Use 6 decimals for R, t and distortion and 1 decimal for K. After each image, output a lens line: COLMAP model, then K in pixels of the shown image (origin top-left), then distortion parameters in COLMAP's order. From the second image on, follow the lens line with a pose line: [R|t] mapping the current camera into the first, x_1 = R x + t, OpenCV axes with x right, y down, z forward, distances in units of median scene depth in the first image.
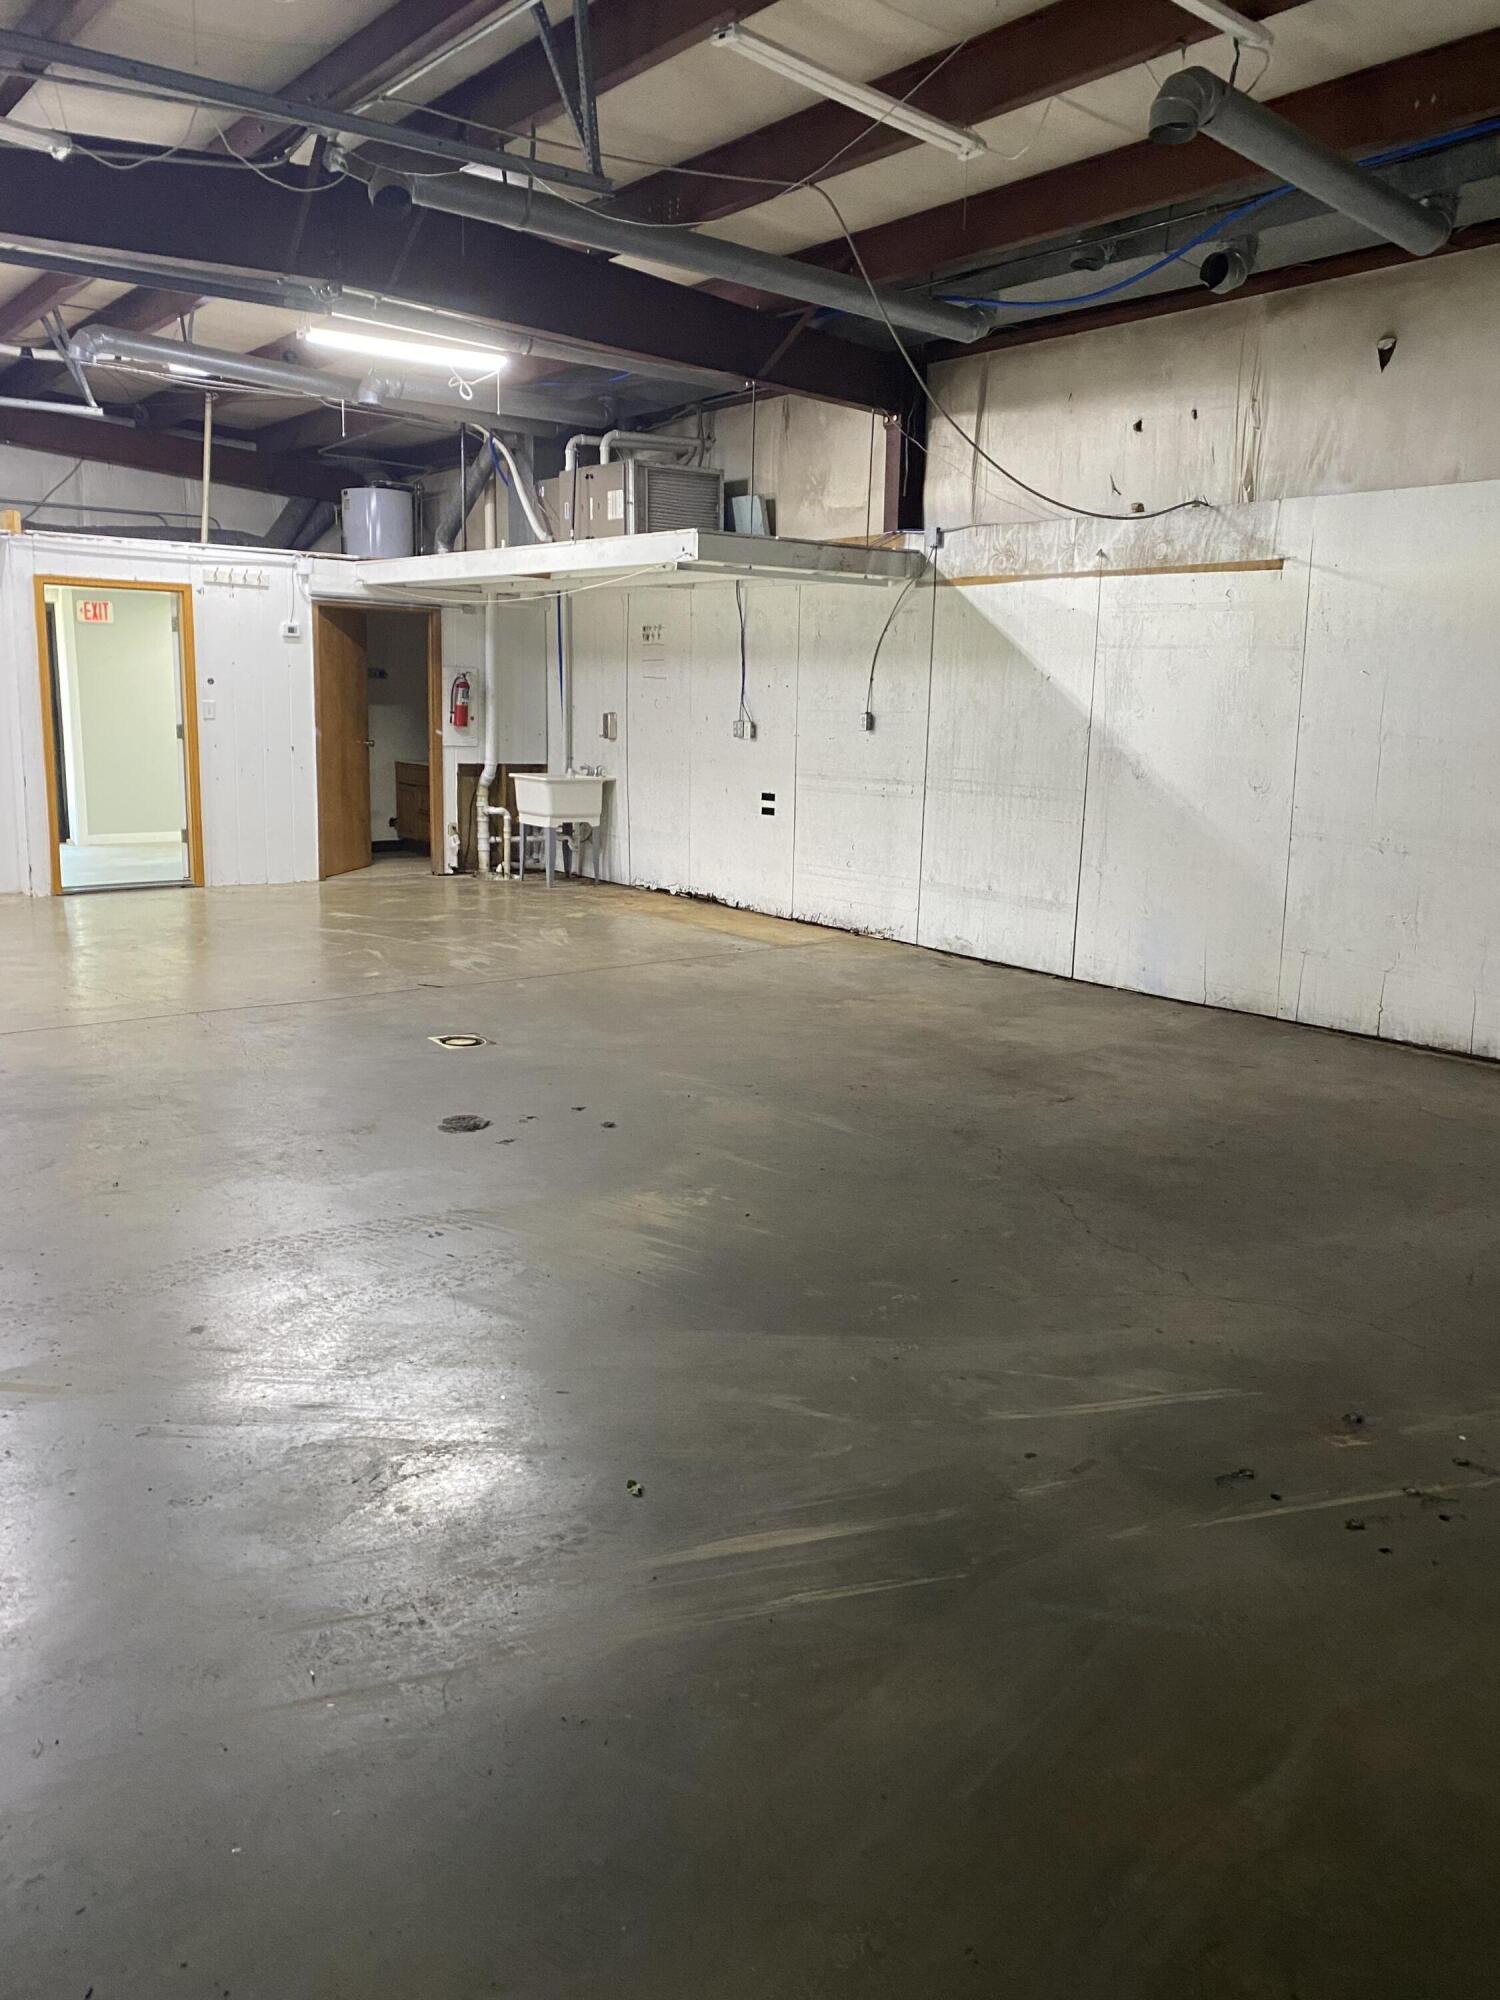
lens RADIAL K [[1530.4, 0, 750.0], [0, 1530.4, 1000.0], [0, 0, 1]] dist [0.010225, -0.009396]
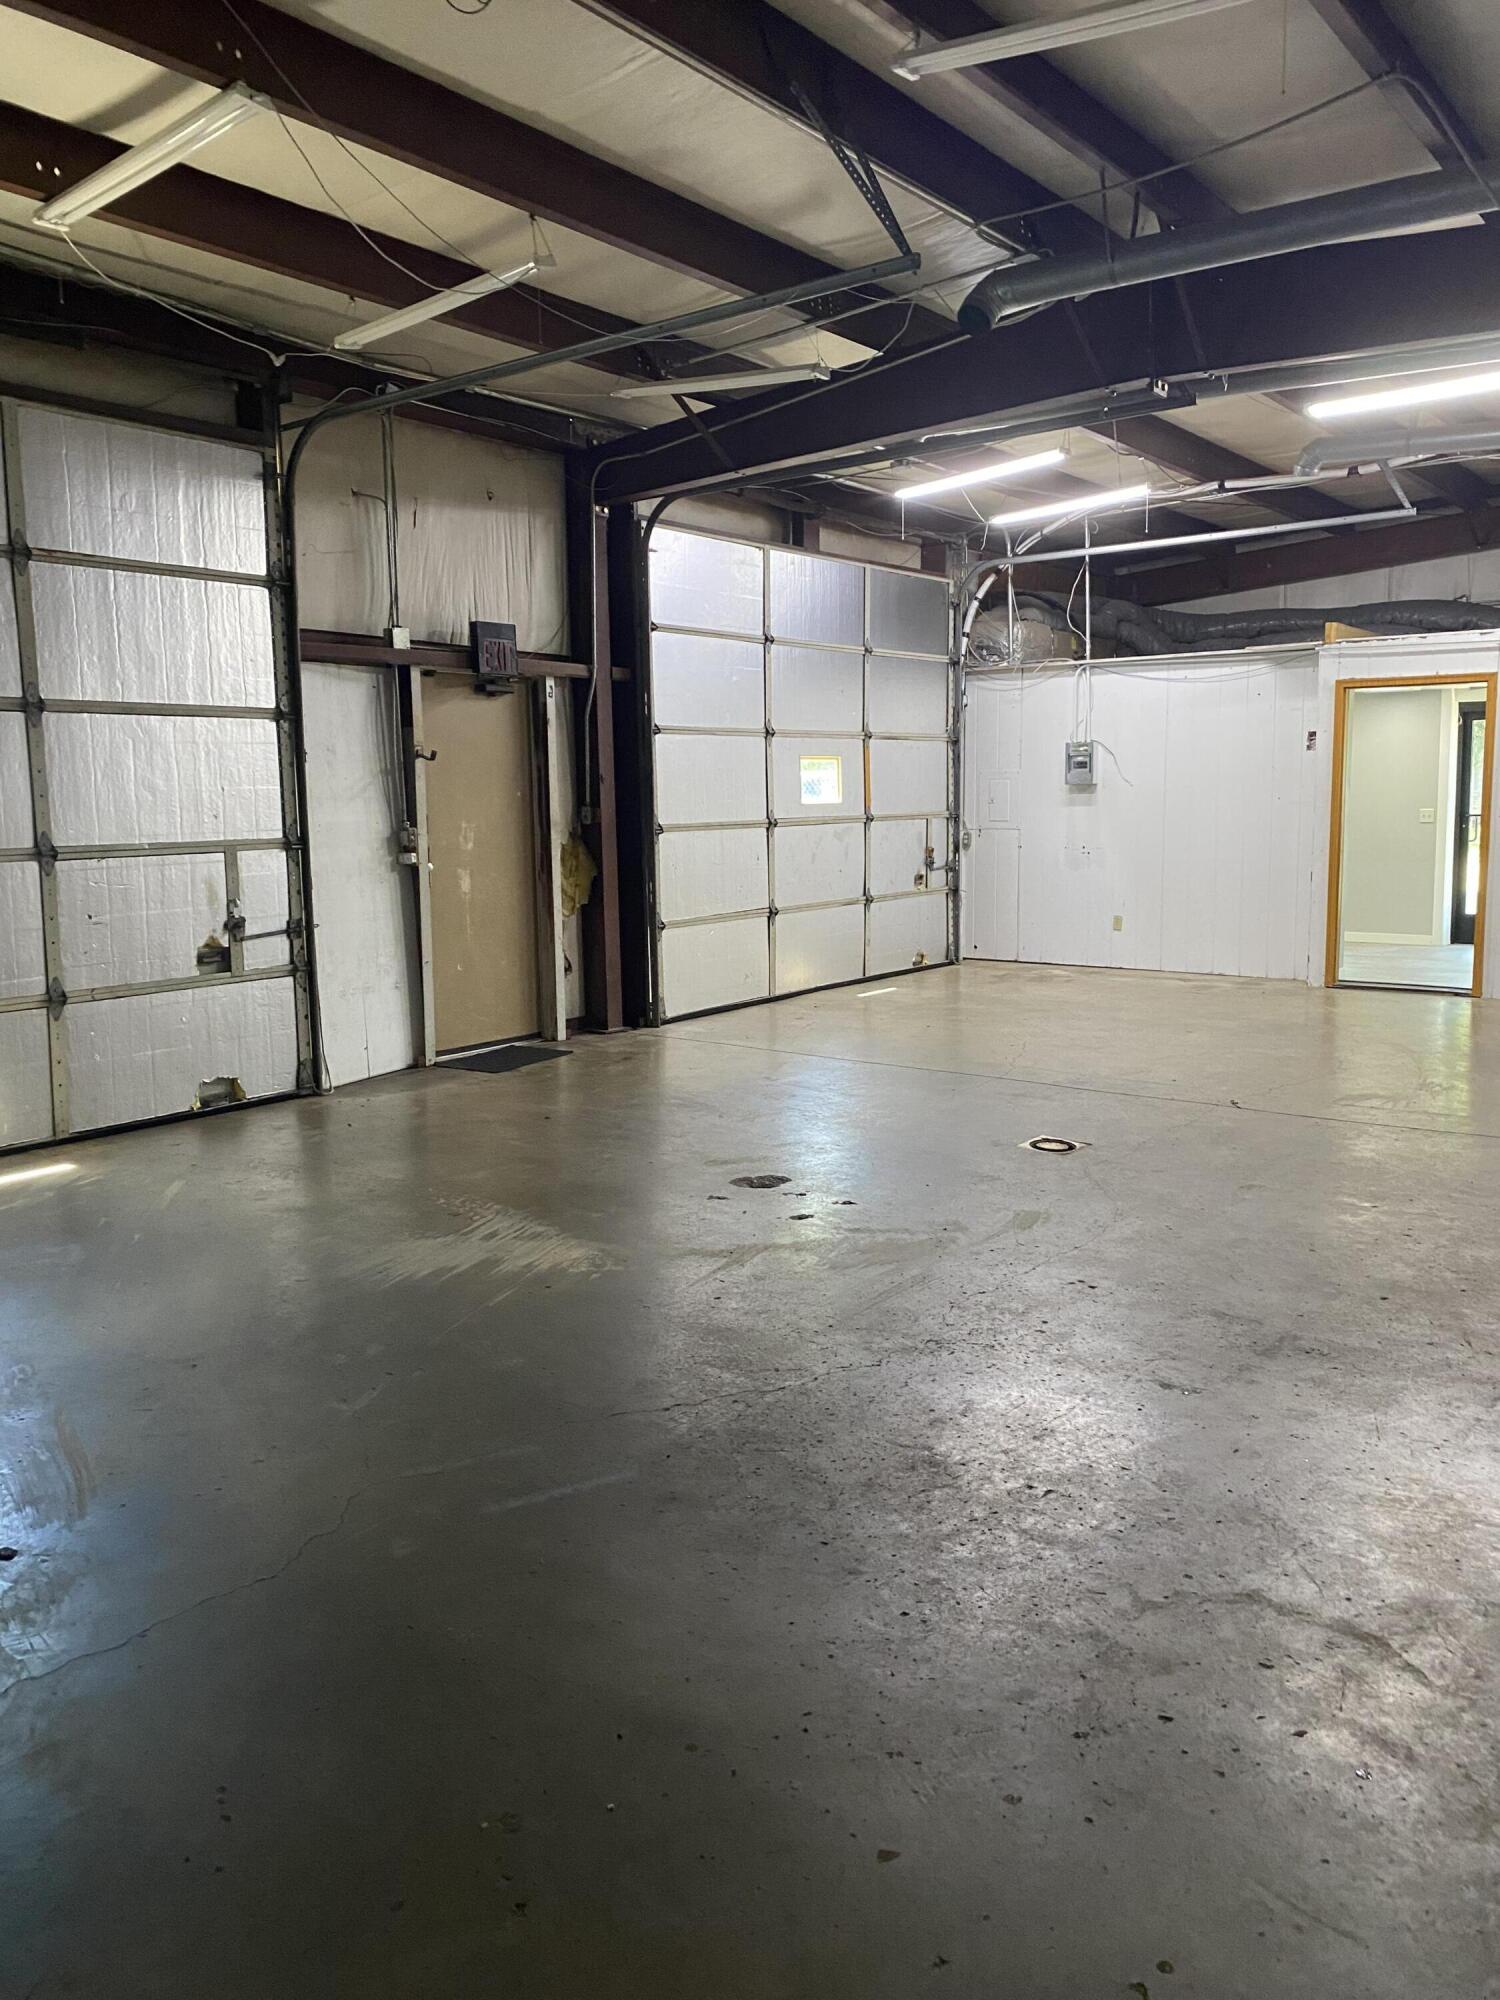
lens RADIAL K [[1530.4, 0, 750.0], [0, 1530.4, 1000.0], [0, 0, 1]] dist [0.010225, -0.009396]
pose [[0.242717, 0.111537, -0.963664, 0.468372], [-0.168950, 0.983048, 0.071227, -0.069685], [0.955272, 0.145523, 0.257447, 0.378673]]
